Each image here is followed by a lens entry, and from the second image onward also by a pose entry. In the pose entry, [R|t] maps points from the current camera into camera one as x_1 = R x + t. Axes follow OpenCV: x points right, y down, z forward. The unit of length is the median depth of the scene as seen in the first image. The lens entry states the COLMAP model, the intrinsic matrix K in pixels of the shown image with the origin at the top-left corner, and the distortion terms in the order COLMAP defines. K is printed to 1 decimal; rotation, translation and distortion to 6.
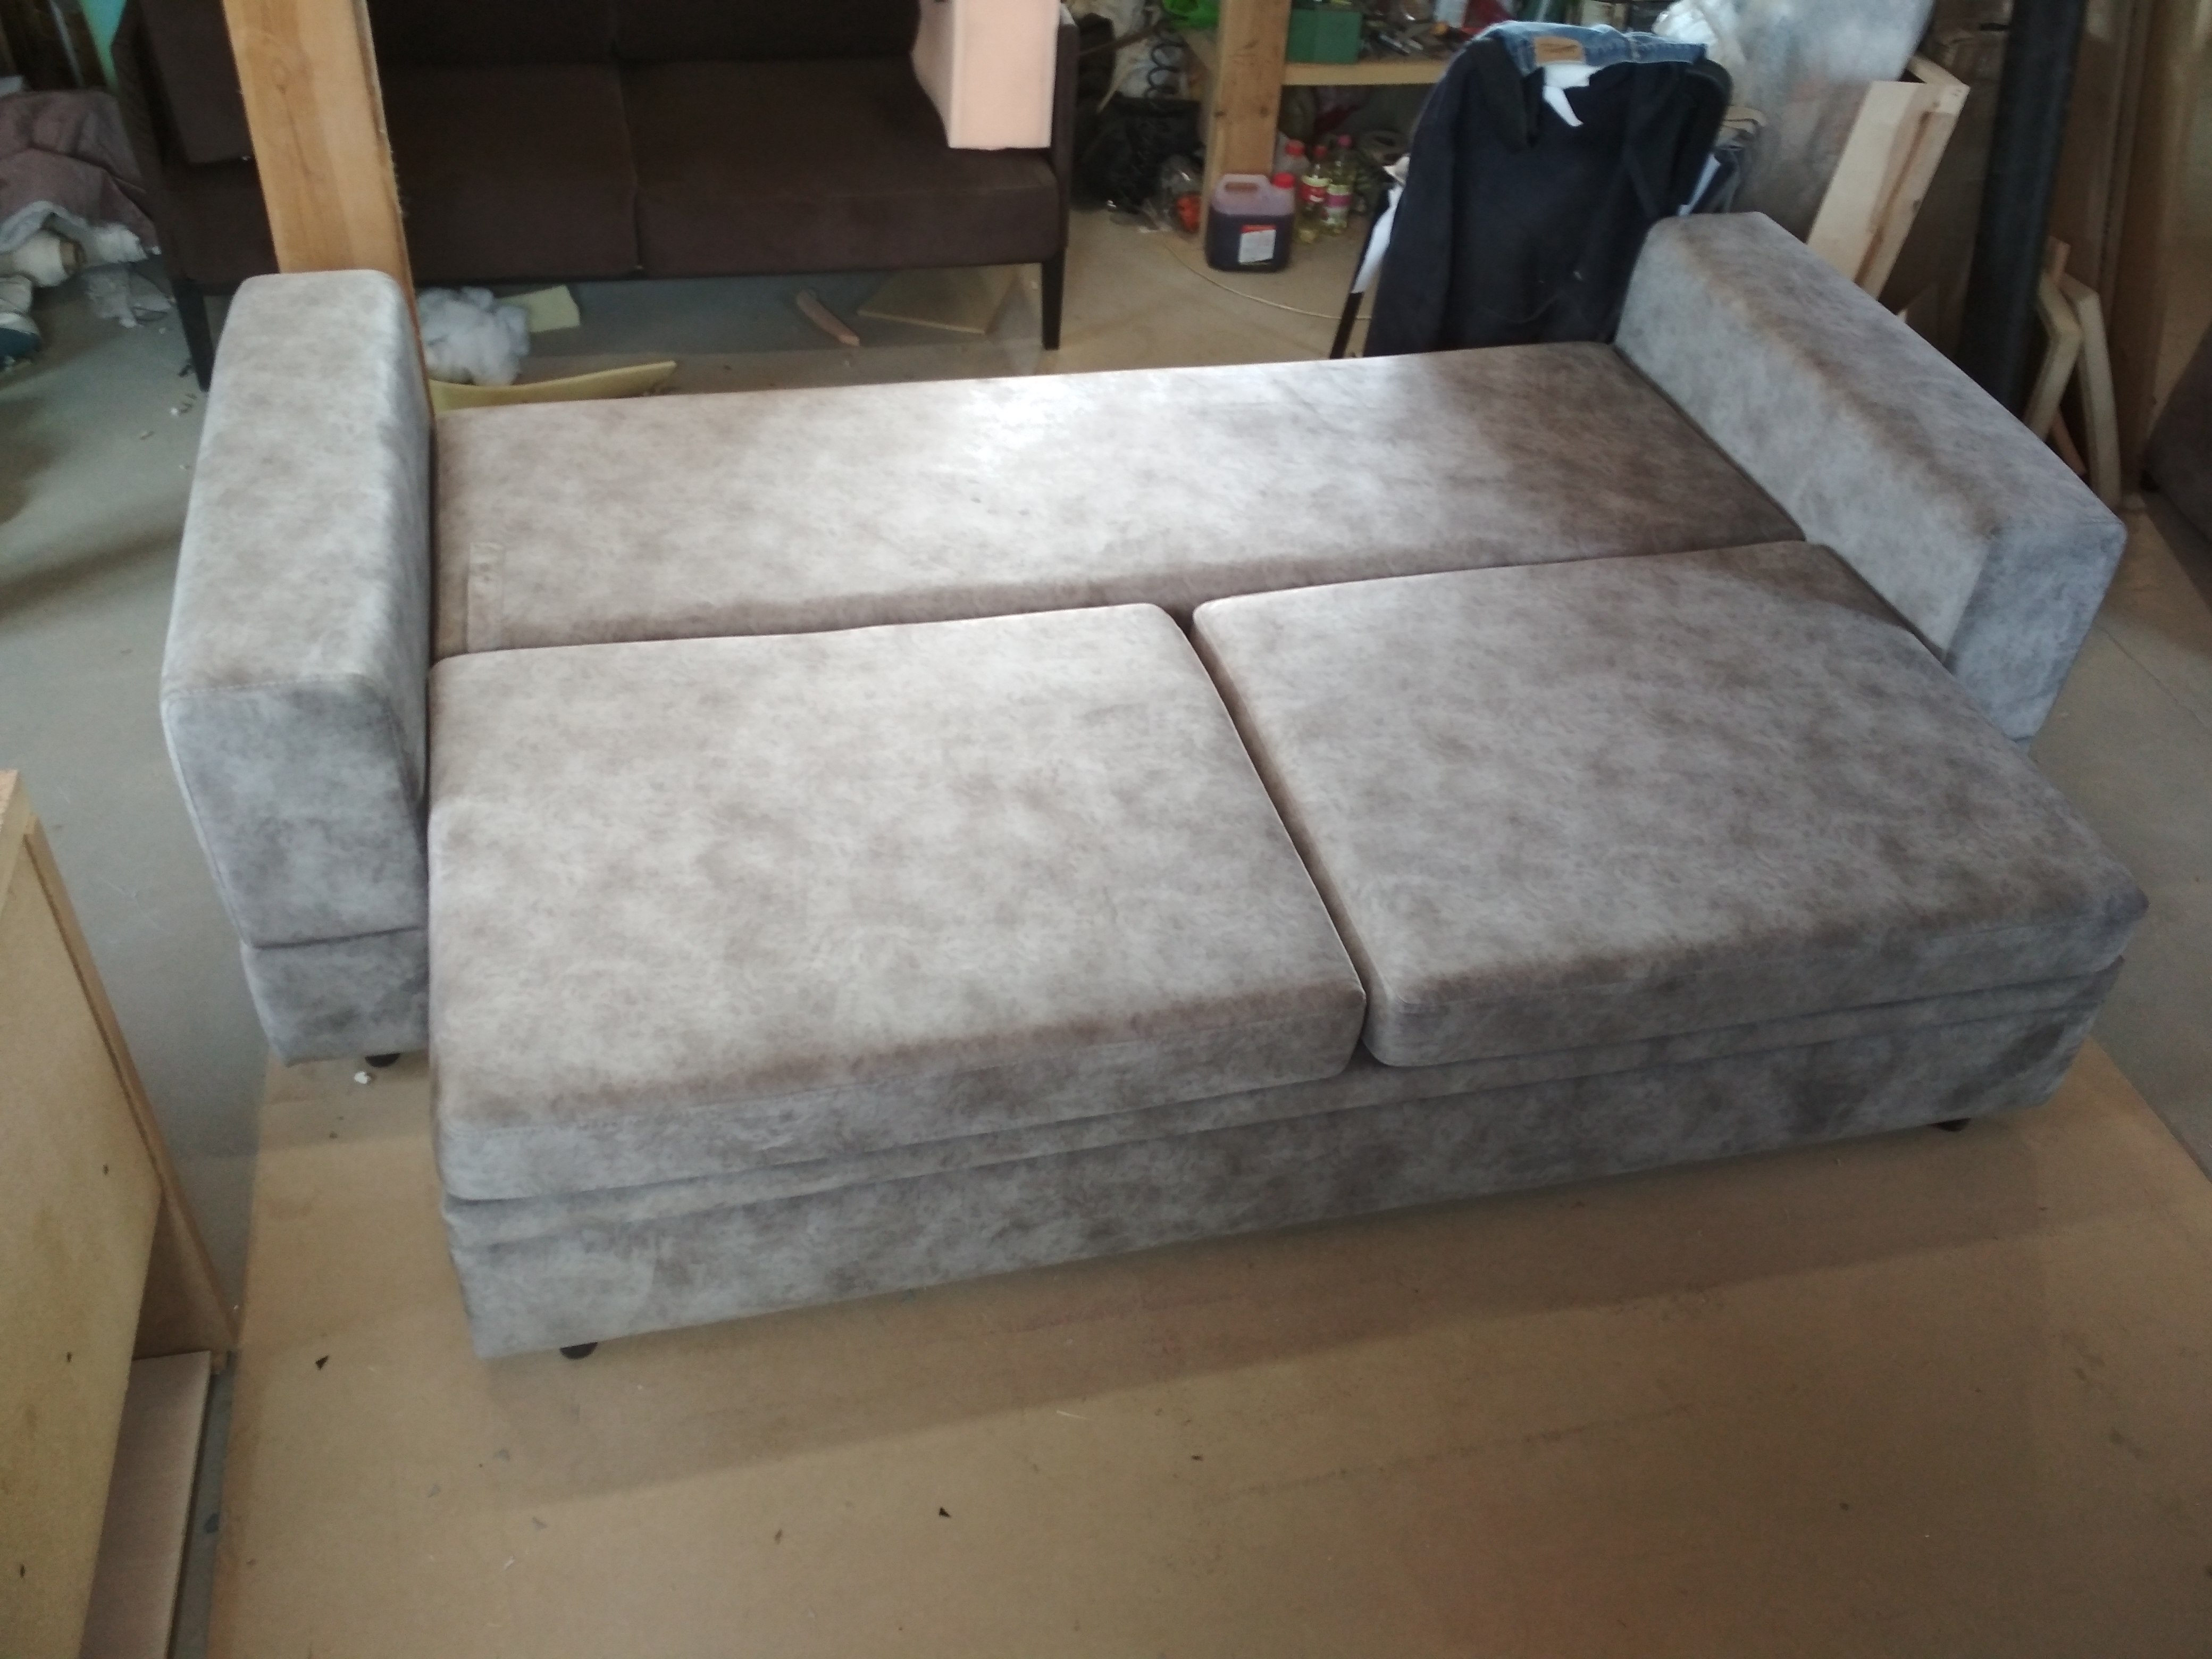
lens RADIAL K [[1986.4, 0, 1098.6], [0, 1986.4, 827.7], [0, 0, 1]] dist [0.059480, -0.141118]
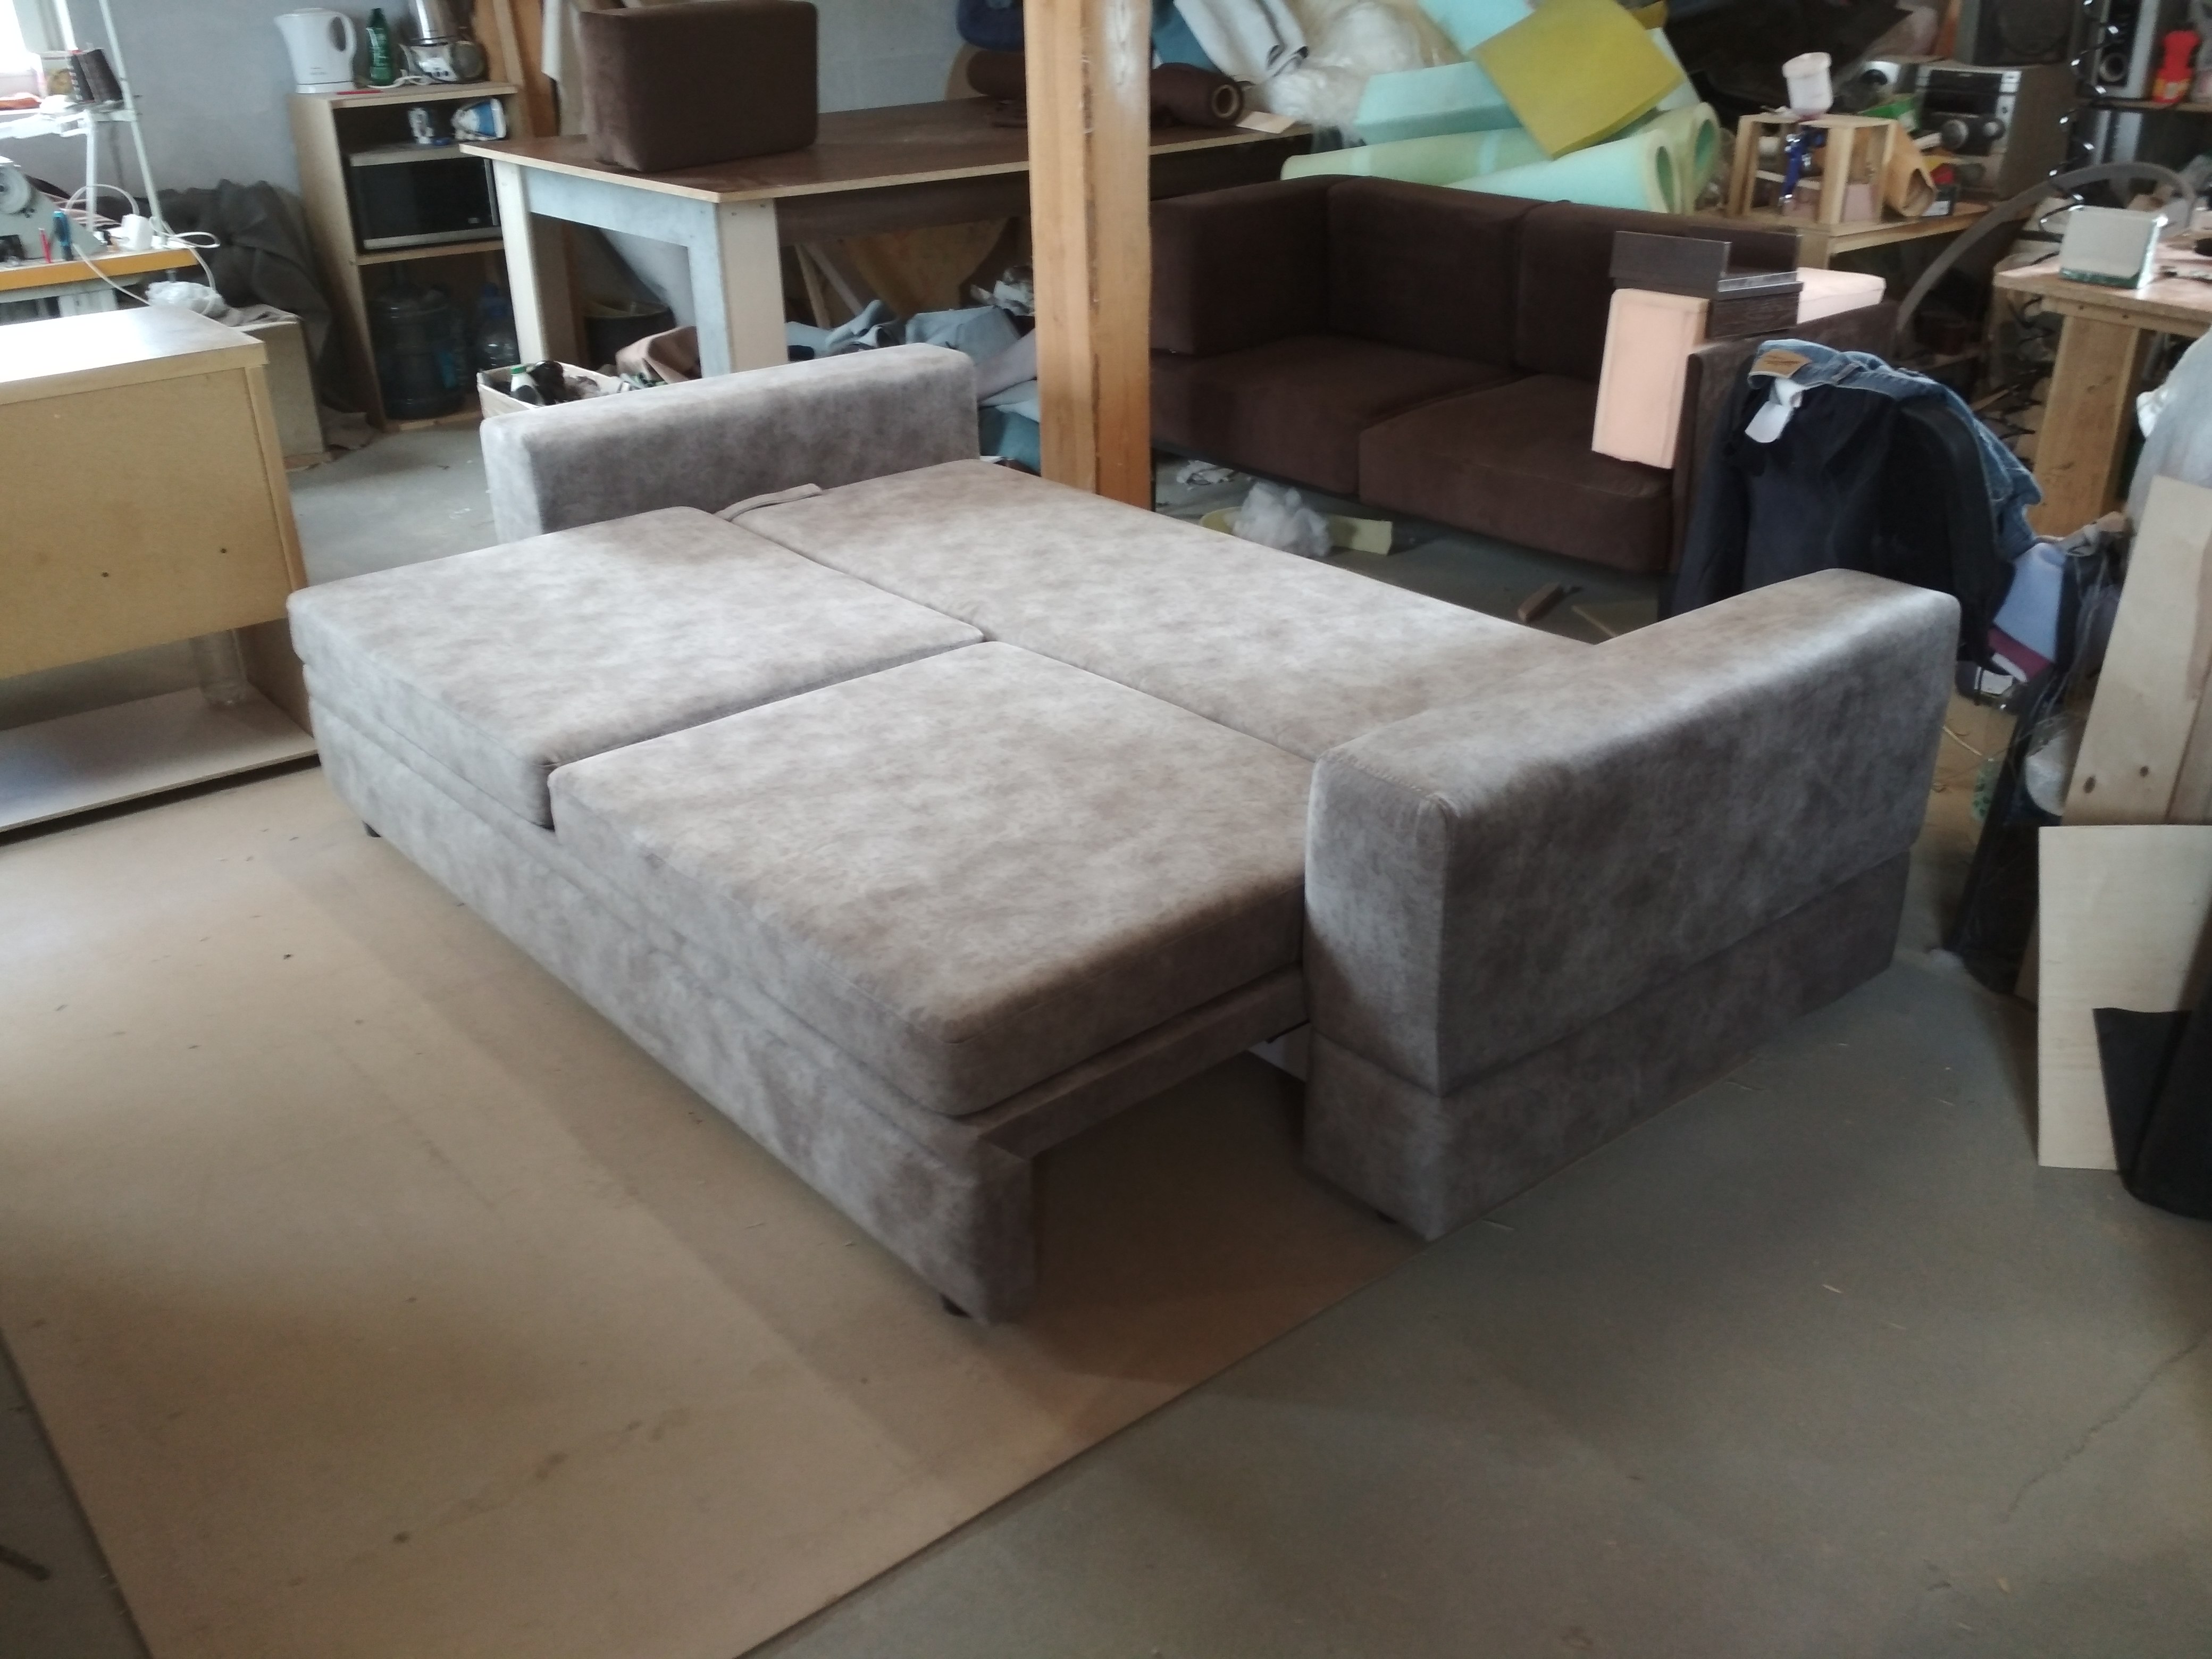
lens RADIAL K [[1970.9, 0, 1106.0], [0, 1970.9, 829.5], [0, 0, 1]] dist [0.063165, -0.139691]
pose [[0.446206, 0.320755, -0.835474, 5.340318], [-0.534882, 0.844055, 0.038382, -0.478573], [0.717497, 0.429753, 0.548188, 2.183628]]
